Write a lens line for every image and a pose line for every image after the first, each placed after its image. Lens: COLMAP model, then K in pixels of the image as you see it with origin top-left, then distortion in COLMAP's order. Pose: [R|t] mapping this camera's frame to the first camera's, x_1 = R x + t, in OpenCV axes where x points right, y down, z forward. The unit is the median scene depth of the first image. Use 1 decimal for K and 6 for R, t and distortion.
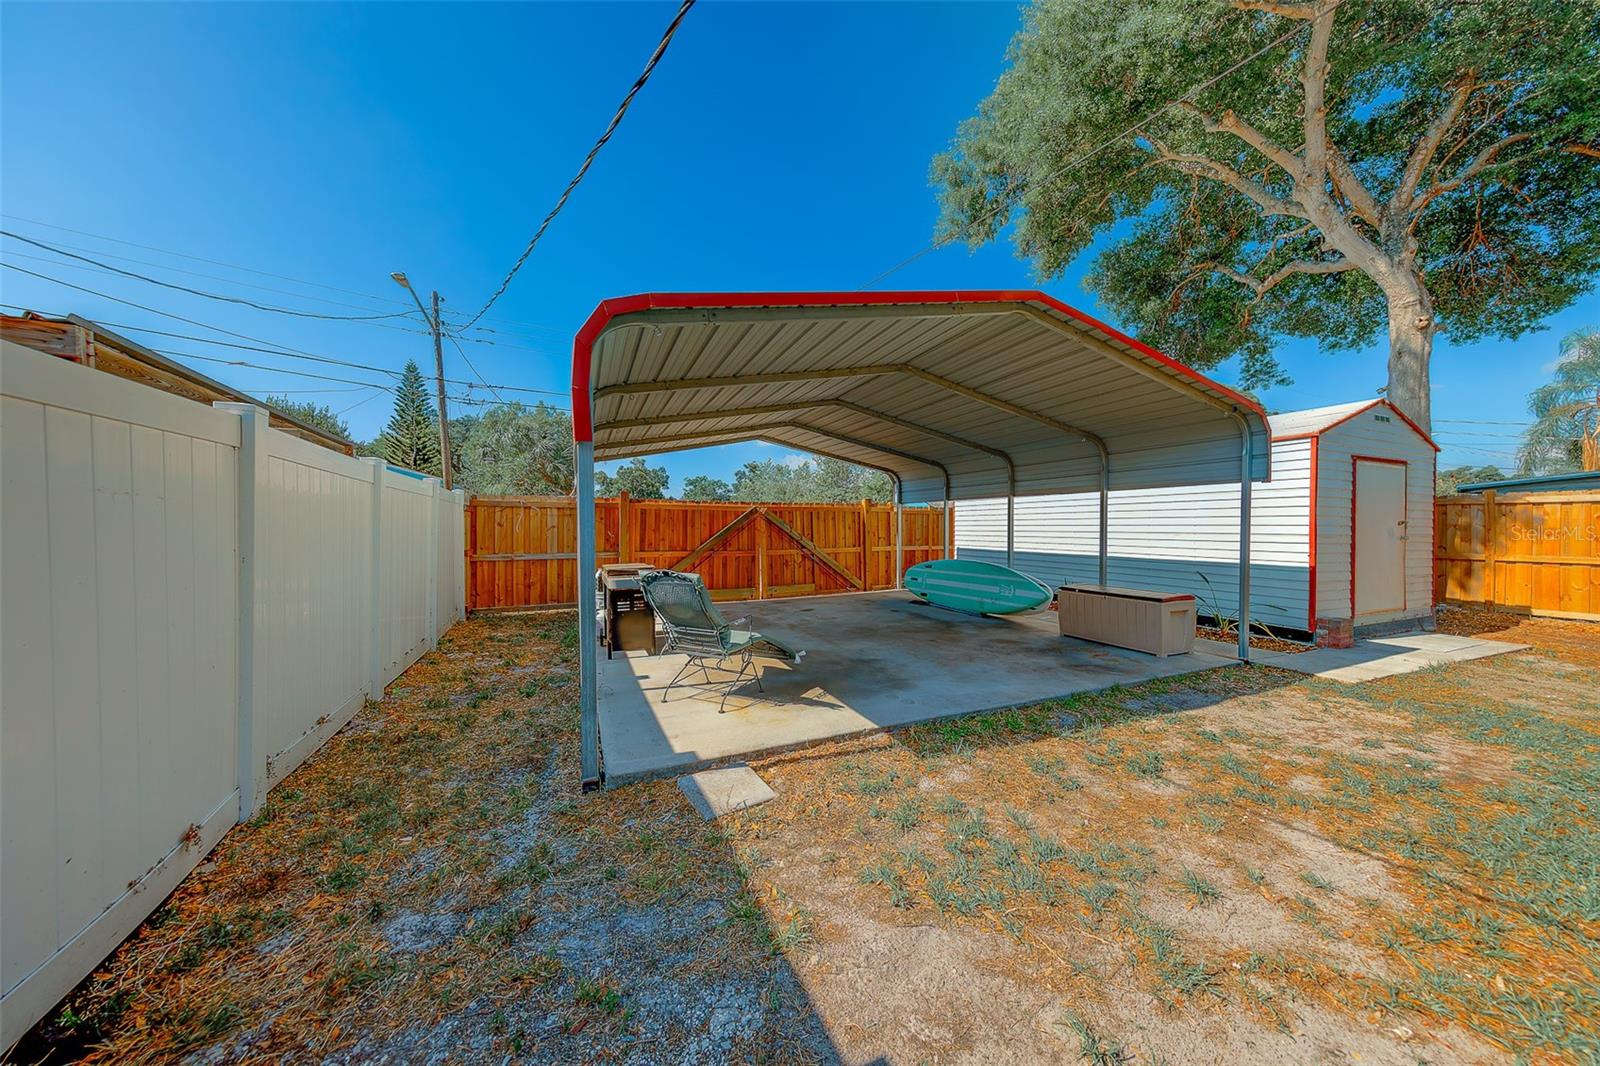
lens RADIAL K [[505.9, 0, 795.9], [0, 505.9, 535.5], [0, 0, 1]] dist [0.005249, -0.000098]
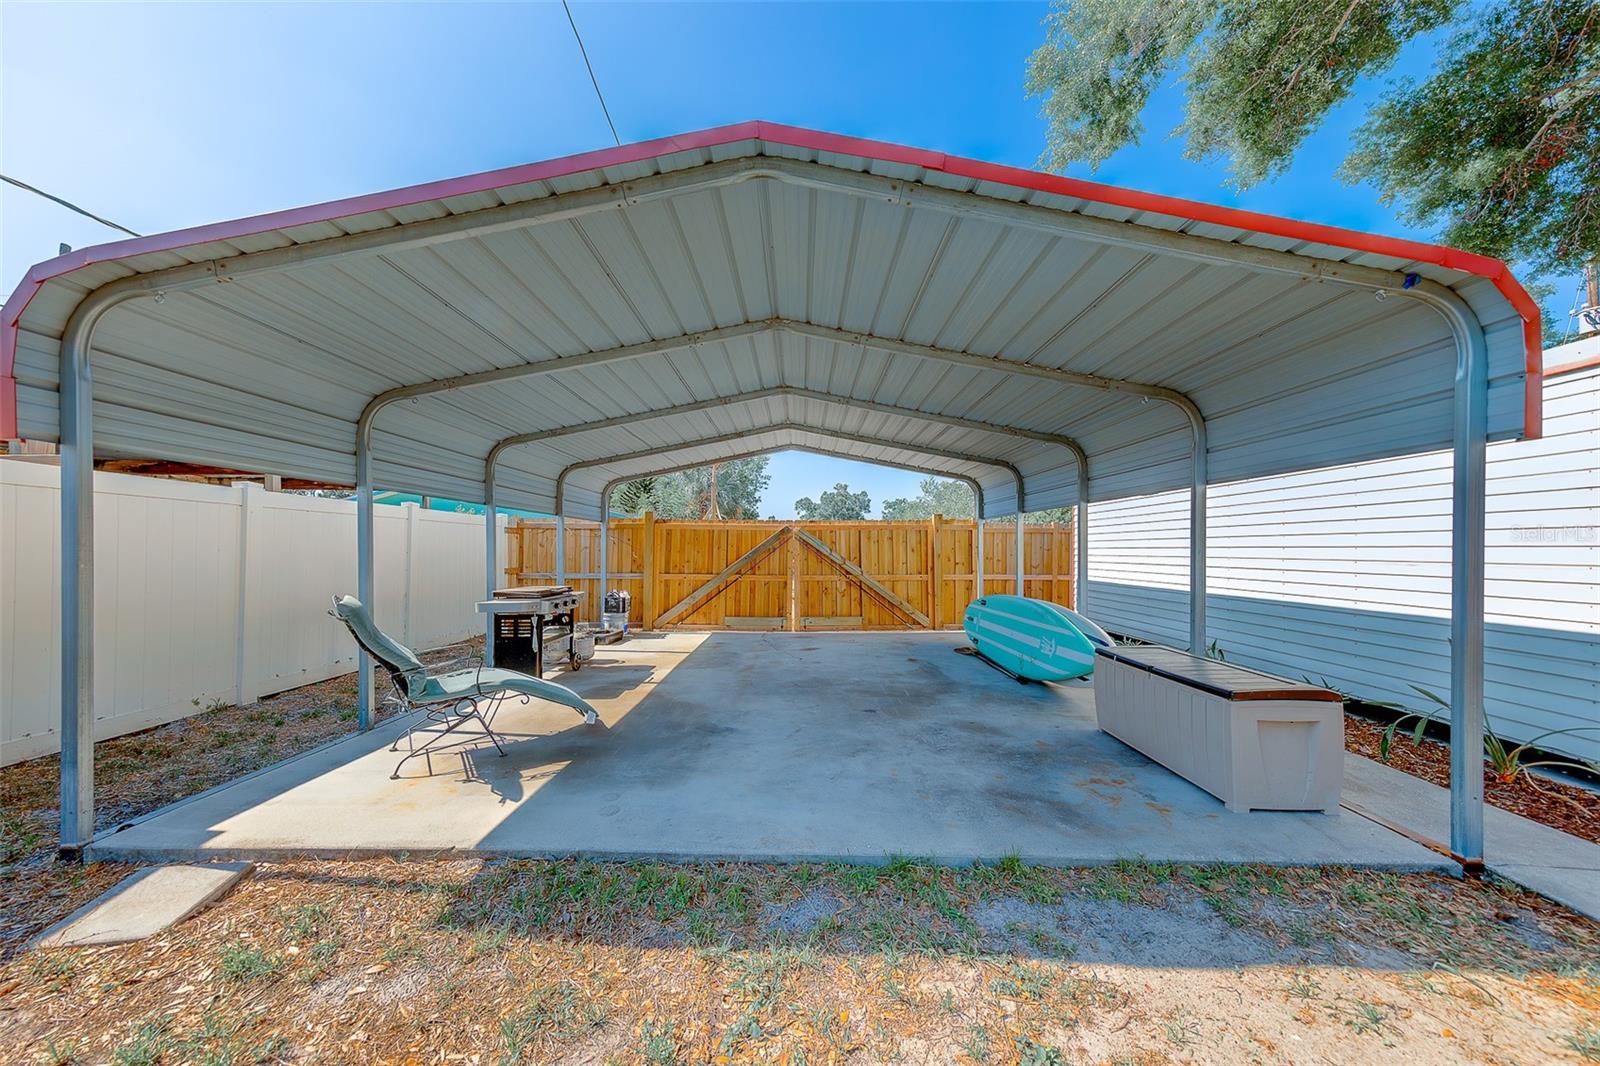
lens RADIAL K [[505.9, 0, 797.3], [0, 505.9, 551.4], [0, 0, 1]] dist [0.005249, -0.000098]
pose [[0.914534, 0.006501, -0.404456, 0.300047], [-0.012343, 0.999854, -0.011839, -0.001790], [0.404320, 0.015819, 0.914481, 0.208057]]
